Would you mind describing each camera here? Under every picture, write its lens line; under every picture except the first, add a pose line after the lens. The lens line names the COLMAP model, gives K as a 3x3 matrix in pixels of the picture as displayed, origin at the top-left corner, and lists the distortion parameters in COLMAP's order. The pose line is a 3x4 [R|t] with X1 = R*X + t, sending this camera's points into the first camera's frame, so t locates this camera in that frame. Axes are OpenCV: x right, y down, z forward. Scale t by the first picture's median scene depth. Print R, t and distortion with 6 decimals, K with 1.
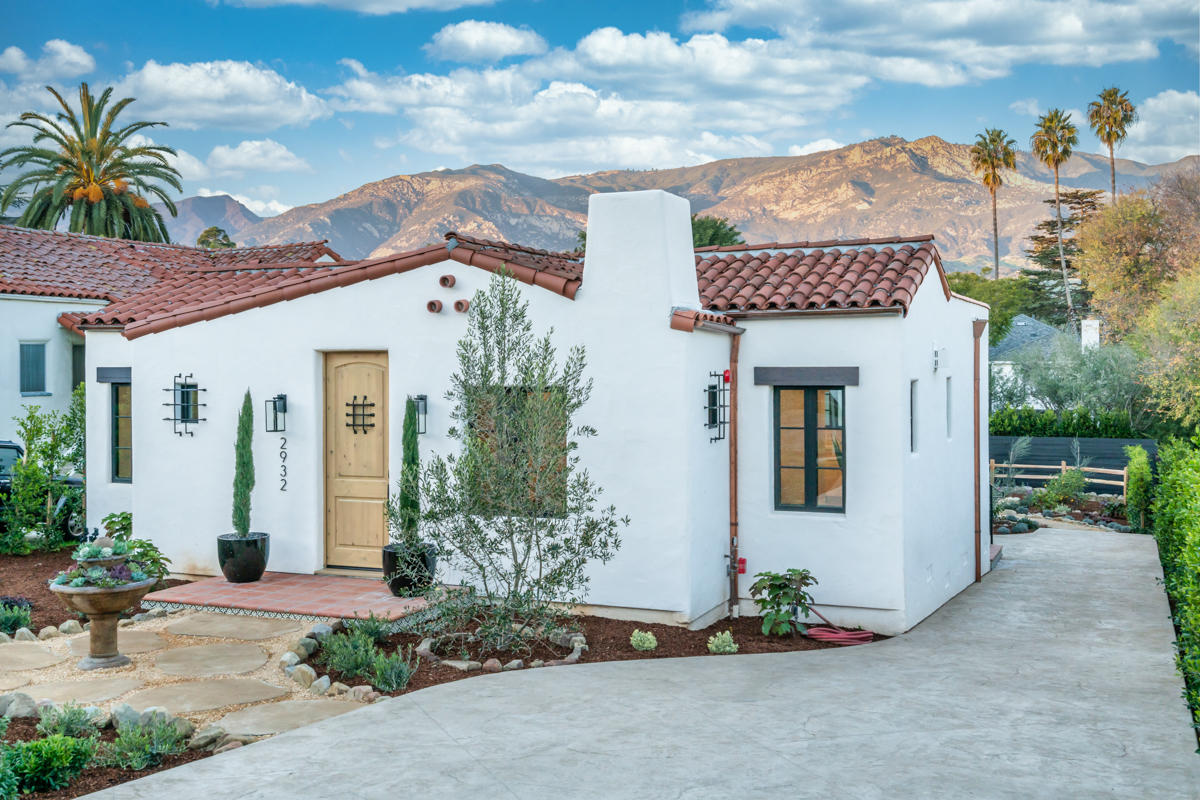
lens RADIAL K [[1263.5, 0, 600.0], [0, 1263.5, 397.4], [0, 0, 1]] dist [-0.065876, 0.000000]
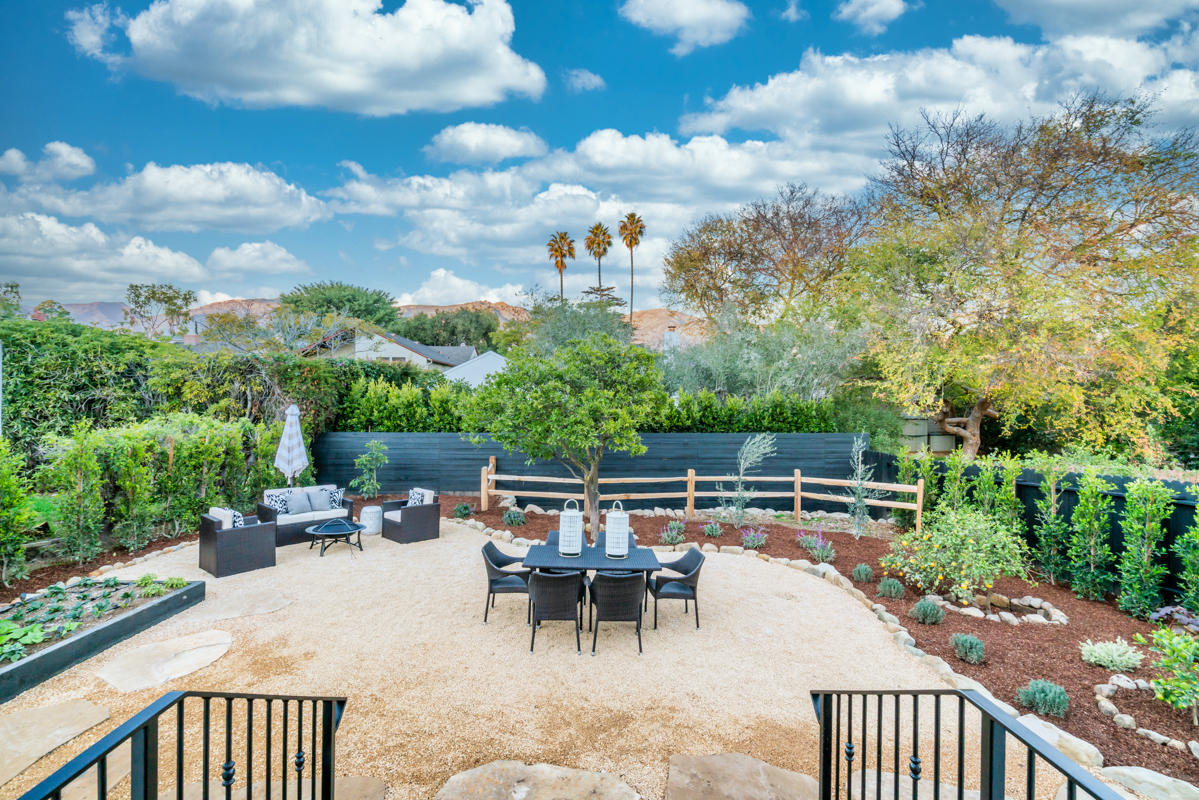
lens RADIAL K [[564.2, 0, 604.6], [0, 564.2, 399.6], [0, 0, 1]] dist [-0.005496, 0.000415]
pose [[0.906480, 0.001948, 0.422243, 0.069286], [0.007227, 0.999771, -0.020129, 0.008754], [-0.422186, 0.021298, 0.906259, 0.355498]]
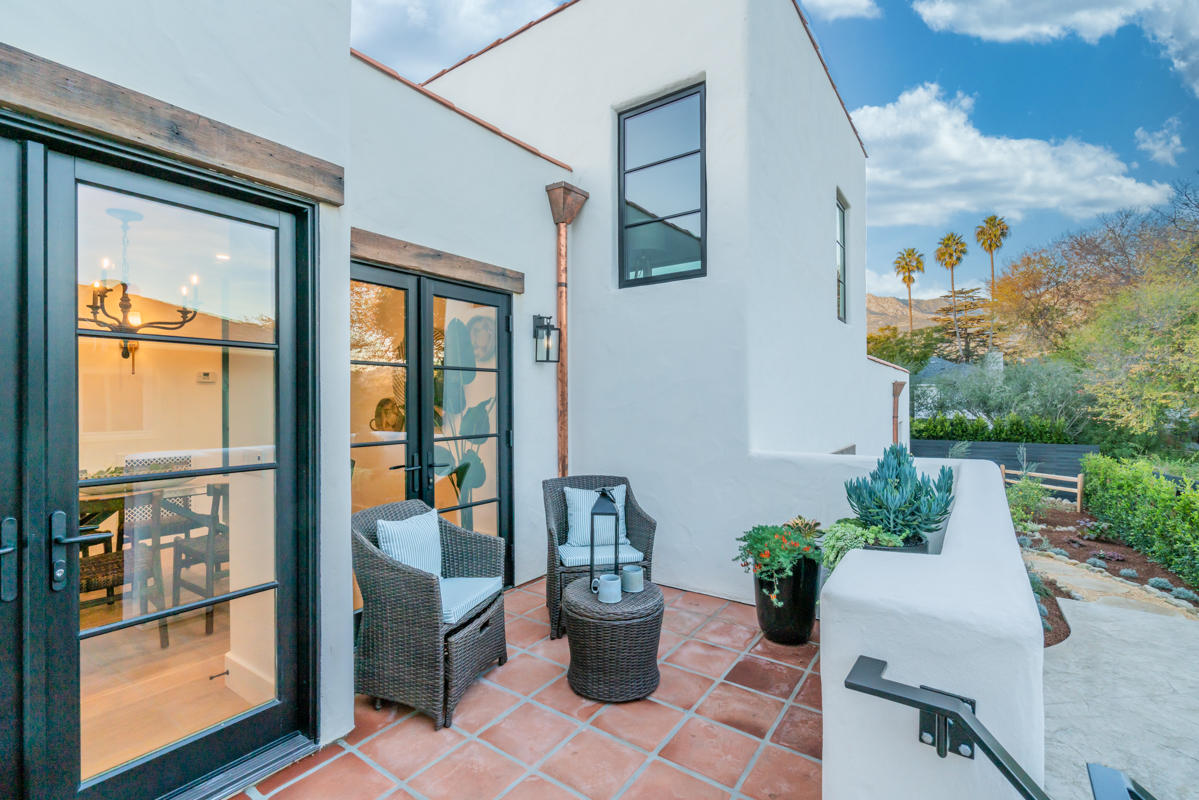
lens RADIAL K [[564.2, 0, 596.9], [0, 564.2, 402.6], [0, 0, 1]] dist [-0.005496, 0.000415]
pose [[0.981832, 0.000092, -0.189752, 0.056211], [-0.004348, 0.999748, -0.022013, 0.004459], [0.189702, 0.022438, 0.981585, 0.213572]]
